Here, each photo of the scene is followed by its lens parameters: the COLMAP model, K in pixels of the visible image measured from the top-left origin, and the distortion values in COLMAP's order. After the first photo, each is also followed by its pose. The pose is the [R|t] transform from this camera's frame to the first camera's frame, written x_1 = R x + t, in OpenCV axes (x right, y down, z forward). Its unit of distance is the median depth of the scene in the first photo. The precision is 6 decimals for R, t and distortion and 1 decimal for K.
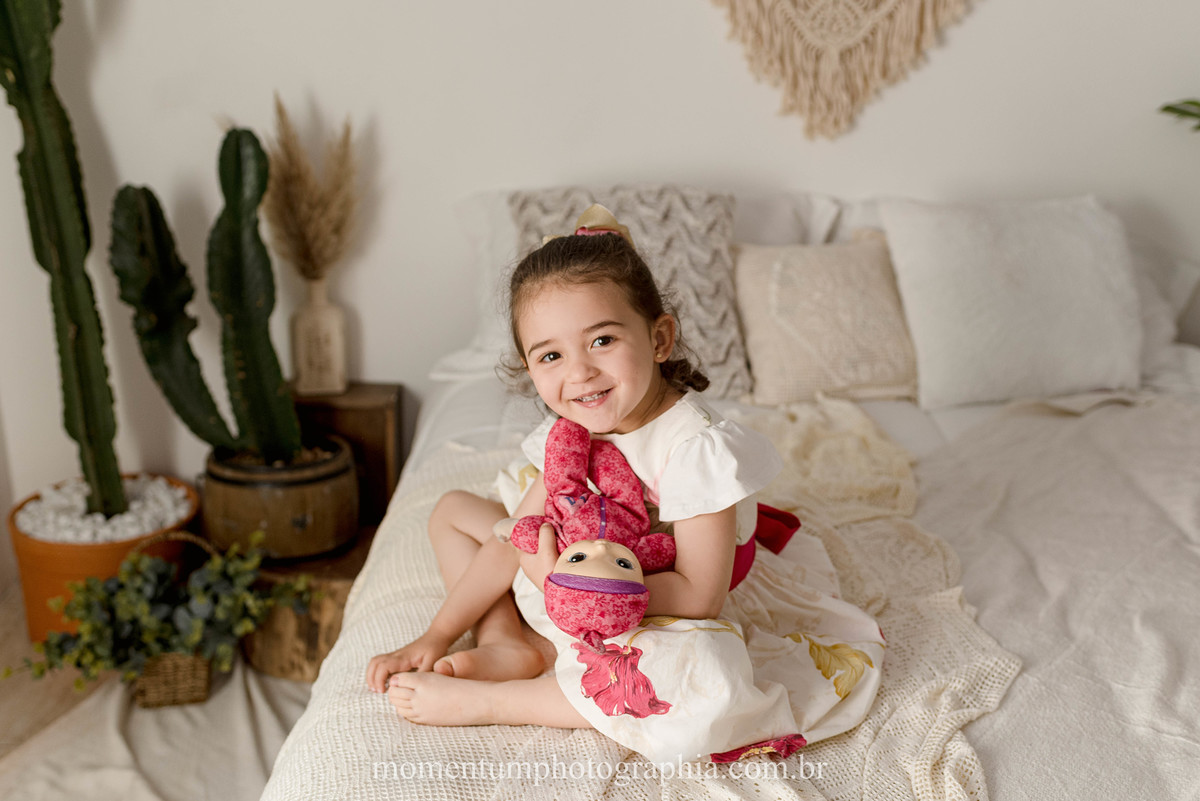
lens RADIAL K [[1296.9, 0, 605.2], [0, 1296.9, 431.1], [0, 0, 1]] dist [-0.014526, 0.014753]
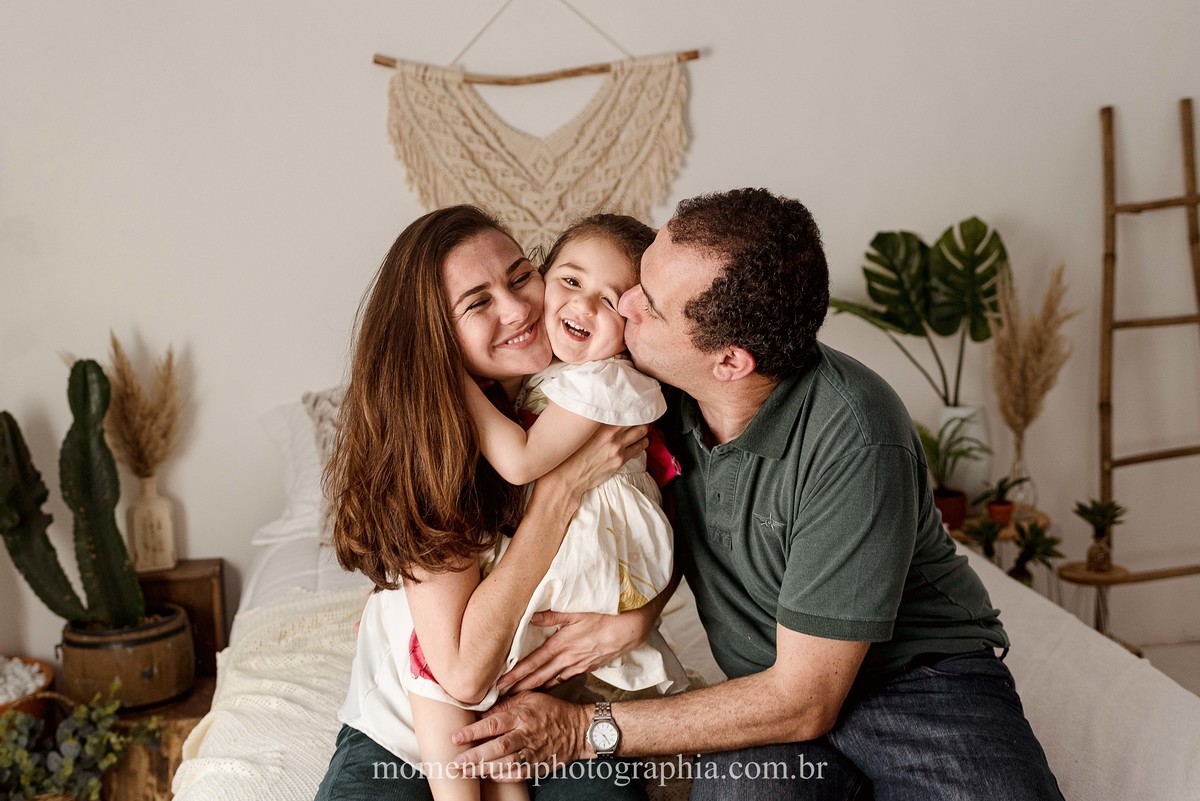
lens RADIAL K [[1226.3, 0, 541.4], [0, 1226.3, 408.0], [0, 0, 1]] dist [-0.006378, -0.000230]
pose [[0.986711, -0.076888, 0.143139, -0.017639], [0.100945, 0.980394, -0.169225, 0.056281], [-0.127322, 0.181425, 0.975128, -0.201689]]
